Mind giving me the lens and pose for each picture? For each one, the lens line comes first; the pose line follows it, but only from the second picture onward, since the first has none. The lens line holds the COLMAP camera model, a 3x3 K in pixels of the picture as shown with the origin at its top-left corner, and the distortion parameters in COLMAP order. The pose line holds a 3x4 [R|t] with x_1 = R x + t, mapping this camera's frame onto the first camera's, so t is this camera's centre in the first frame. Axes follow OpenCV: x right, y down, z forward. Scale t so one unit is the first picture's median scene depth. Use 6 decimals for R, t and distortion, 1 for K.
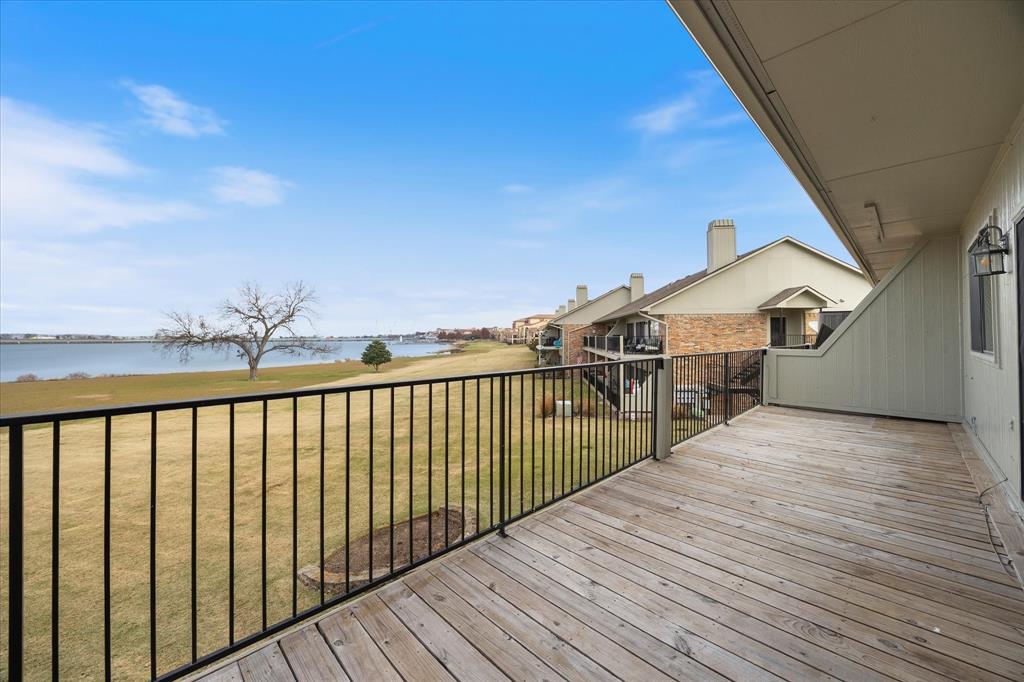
lens RADIAL K [[387.7, 0, 510.9], [0, 387.7, 335.5], [0, 0, 1]] dist [0.000972, 0.000023]
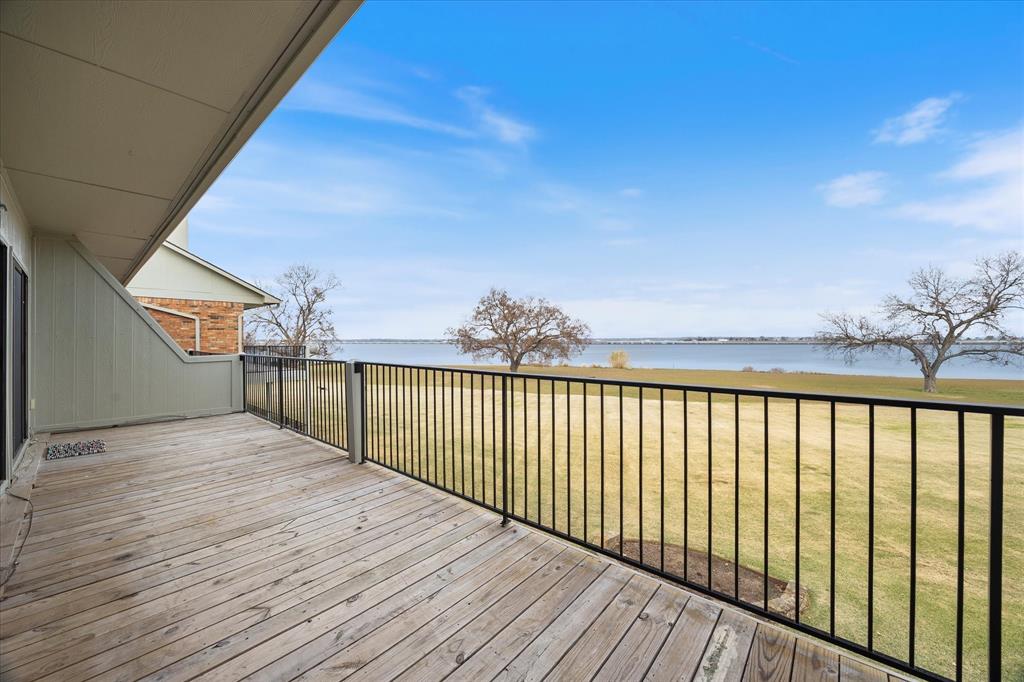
lens RADIAL K [[387.7, 0, 512.1], [0, 387.7, 346.5], [0, 0, 1]] dist [0.000972, 0.000023]
pose [[0.058191, 0.013896, -0.998209, 0.091085], [0.009860, 0.999846, 0.014493, 0.000534], [0.998257, -0.010686, 0.058045, 0.087226]]
